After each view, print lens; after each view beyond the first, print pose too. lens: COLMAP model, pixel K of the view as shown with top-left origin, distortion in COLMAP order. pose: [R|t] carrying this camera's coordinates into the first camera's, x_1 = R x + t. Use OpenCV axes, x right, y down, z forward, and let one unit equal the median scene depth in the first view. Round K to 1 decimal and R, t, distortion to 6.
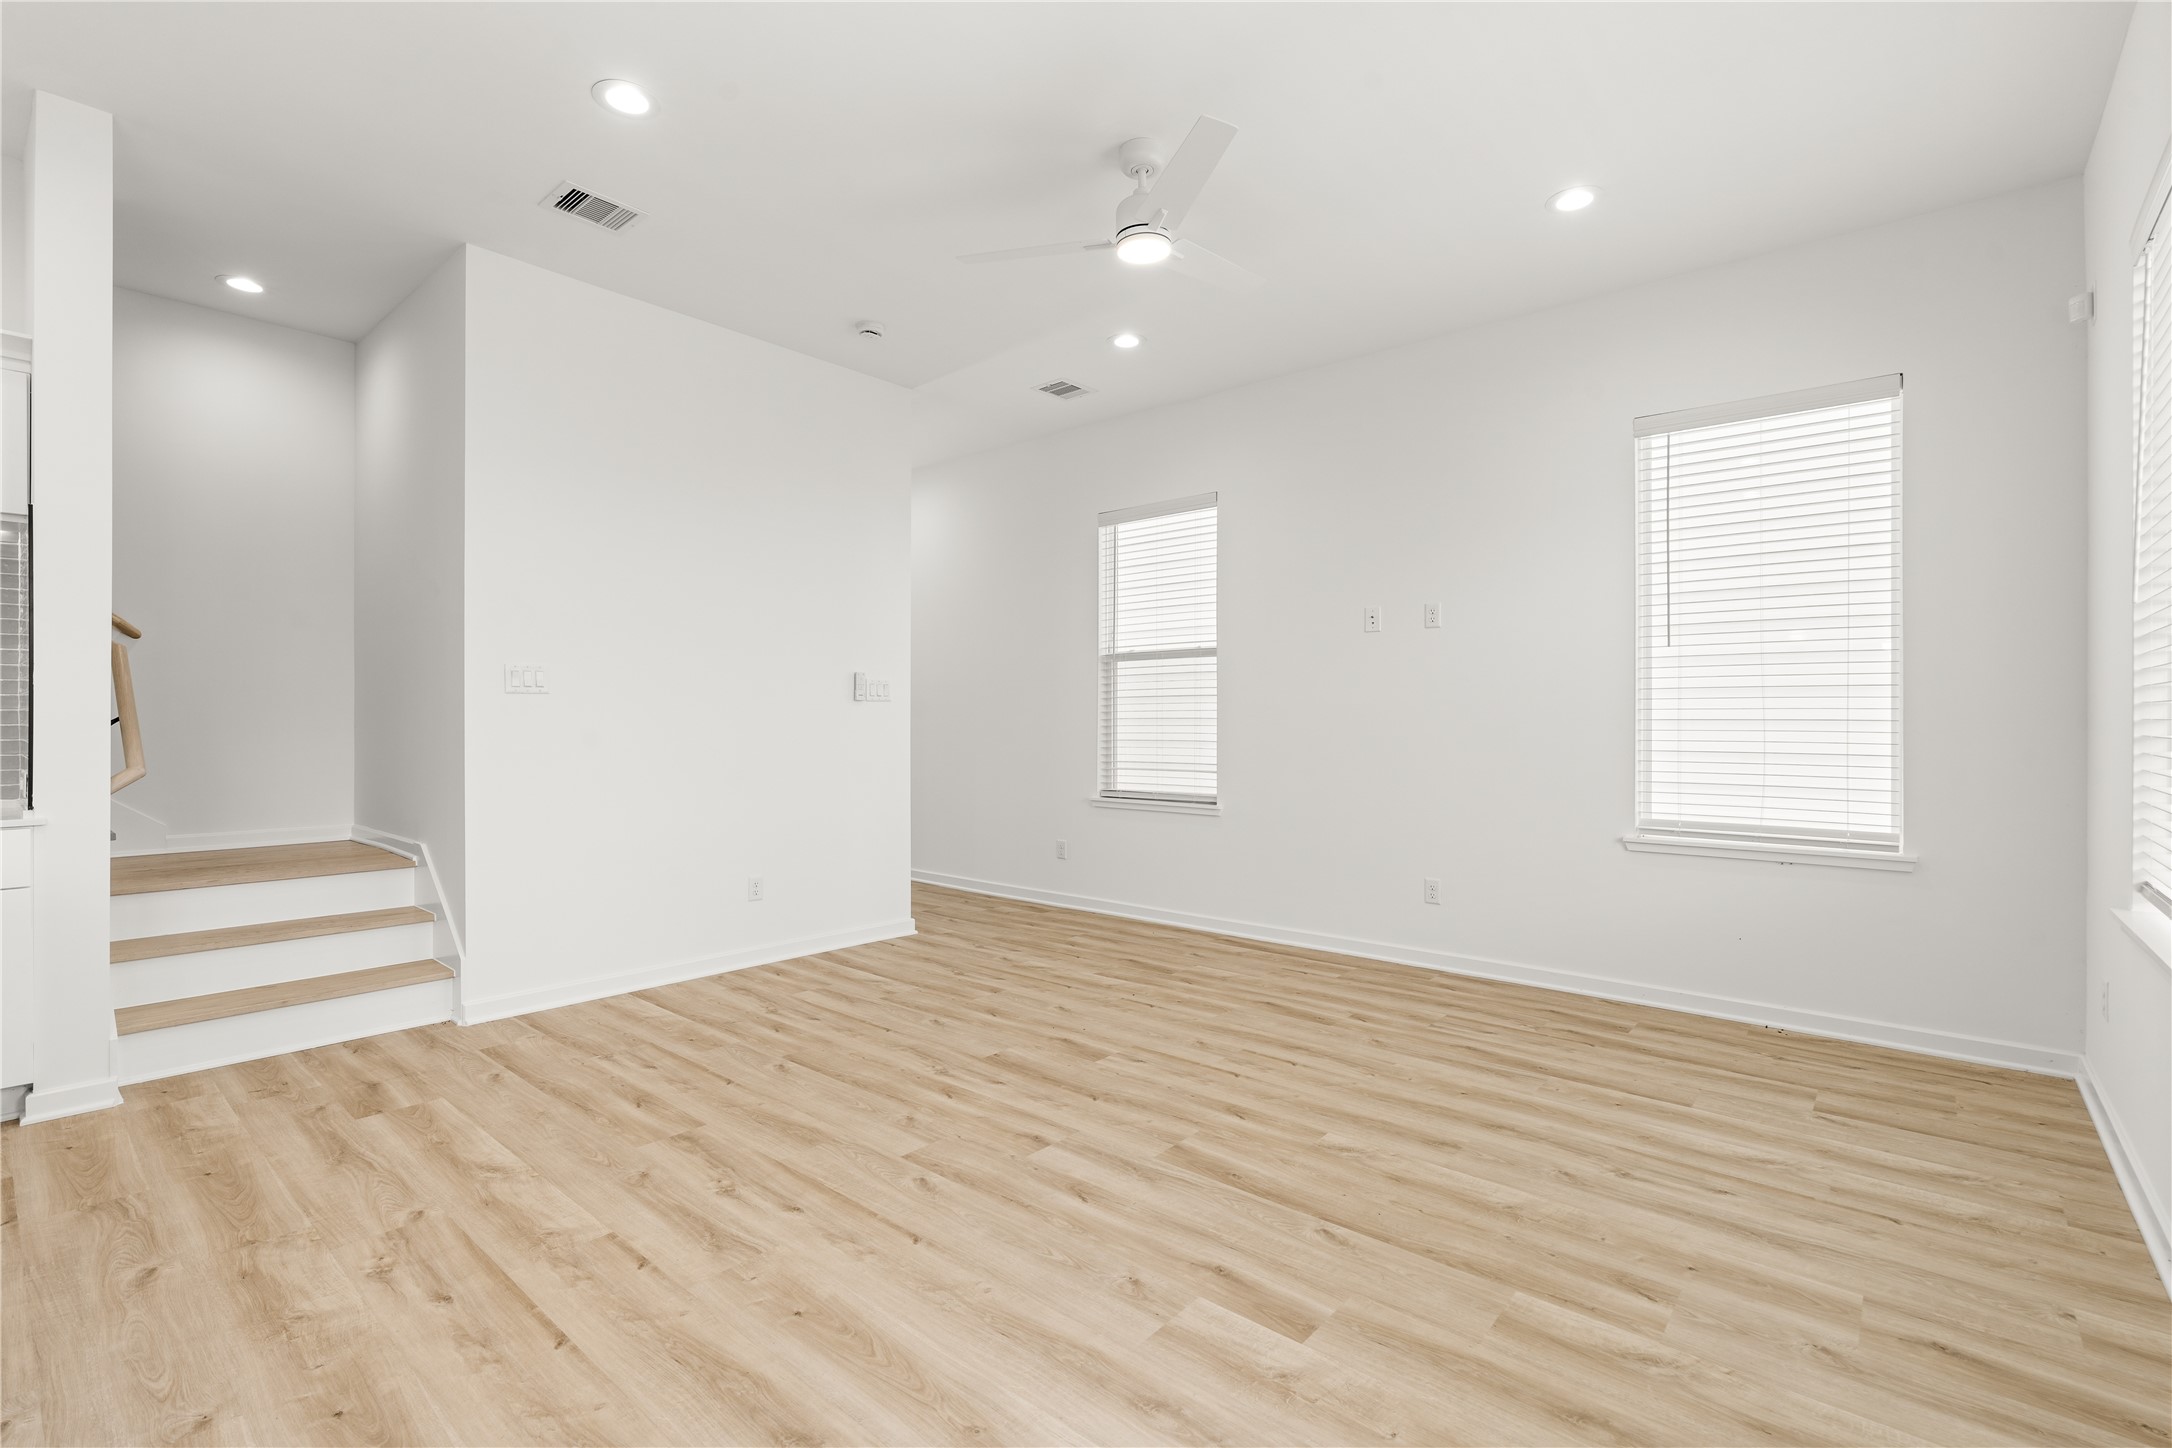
lens RADIAL K [[977.5, 0, 1084.0], [0, 977.5, 716.6], [0, 0, 1]] dist [-0.010741, 0.004579]
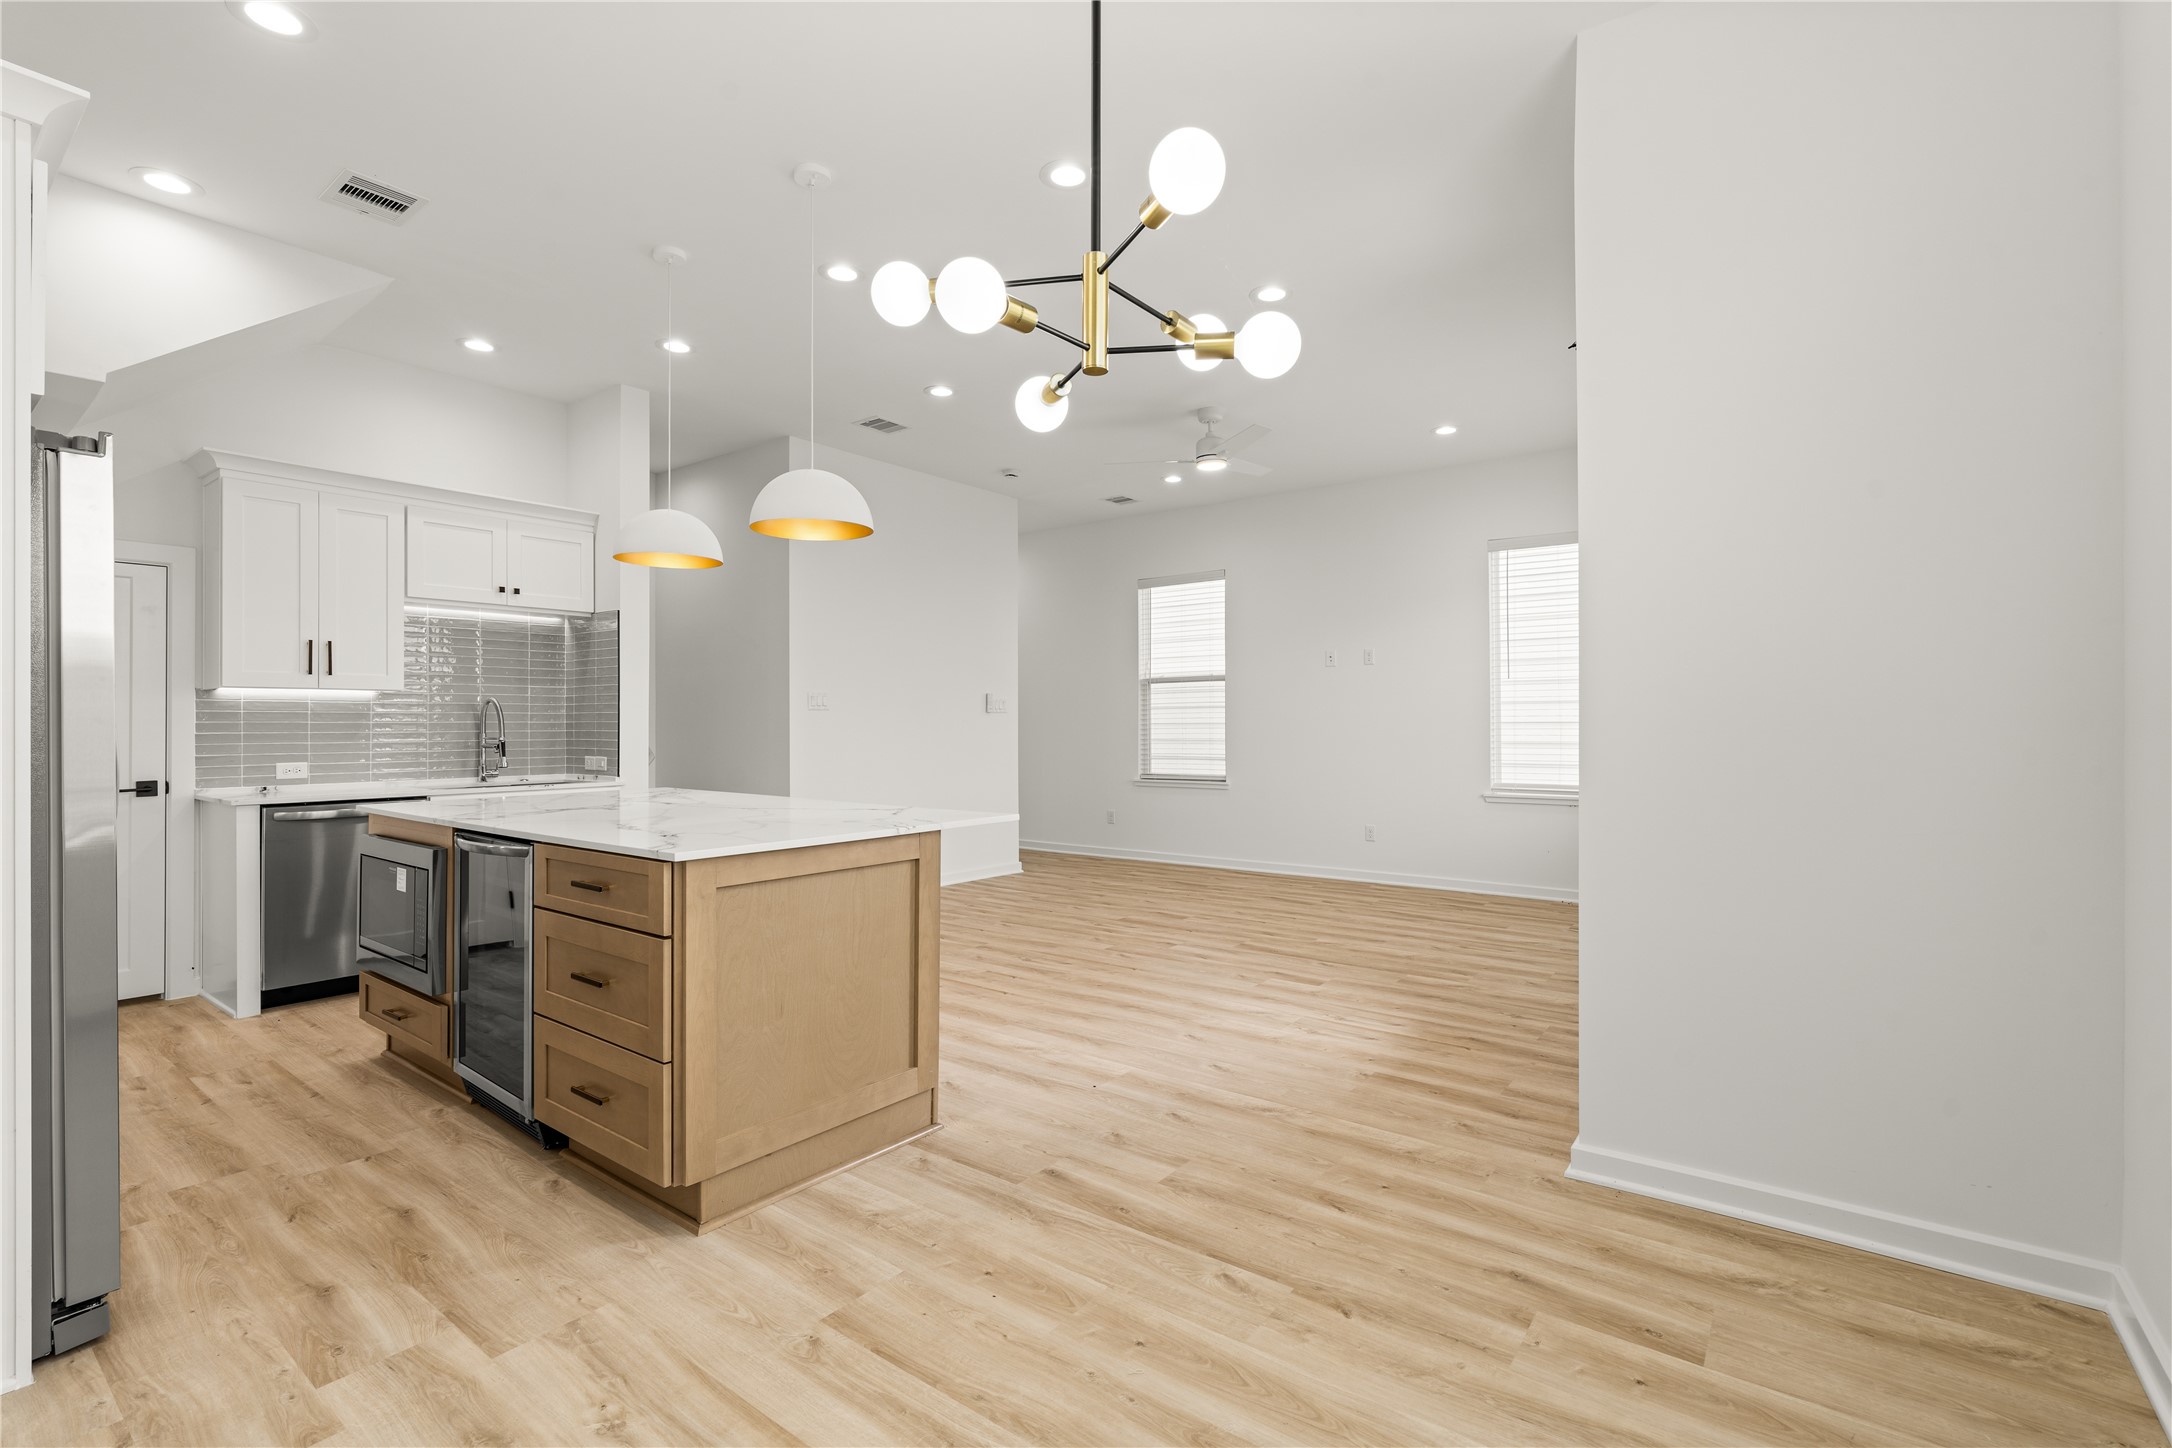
lens RADIAL K [[977.5, 0, 1084.0], [0, 977.5, 716.6], [0, 0, 1]] dist [-0.010741, 0.004579]
pose [[0.998220, -0.004295, 0.059492, -0.239740], [0.004637, 0.999973, -0.005616, -0.001678], [-0.059466, 0.005882, 0.998213, -0.665246]]
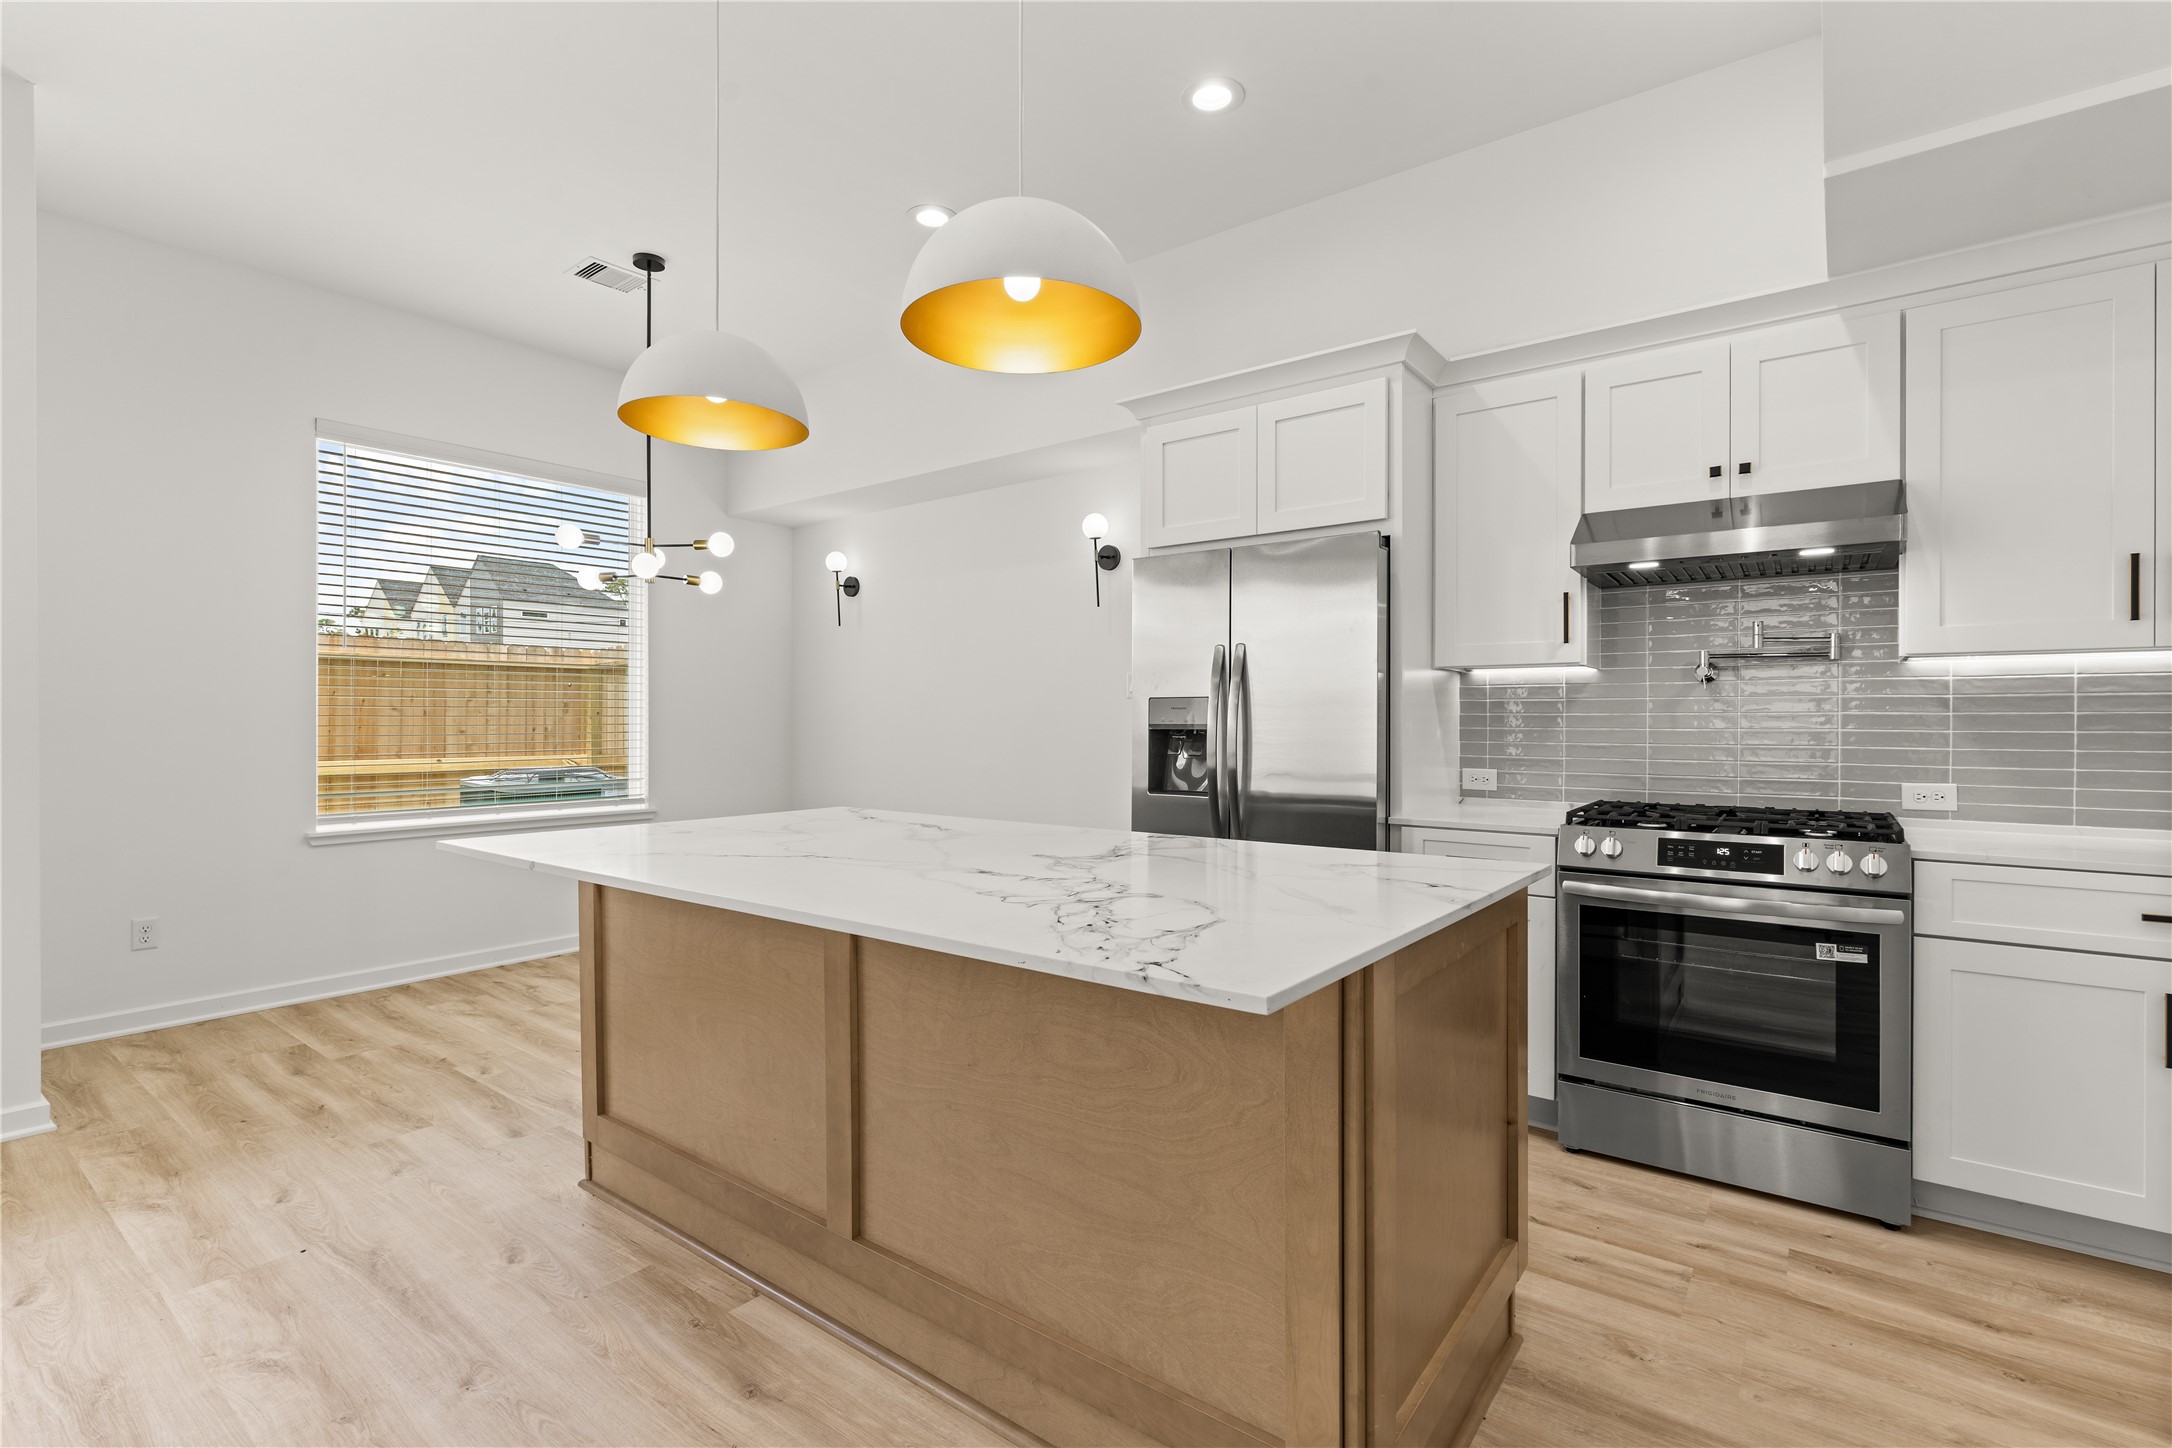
lens RADIAL K [[998.9, 0, 1086.0], [0, 998.9, 724.0], [0, 0, 1]] dist [0.001596, 0.000390]
pose [[-0.998645, -0.000544, -0.052046, -0.614241], [-0.001034, 0.999955, 0.009388, -0.002055], [0.052039, 0.009429, -0.998601, 0.802624]]
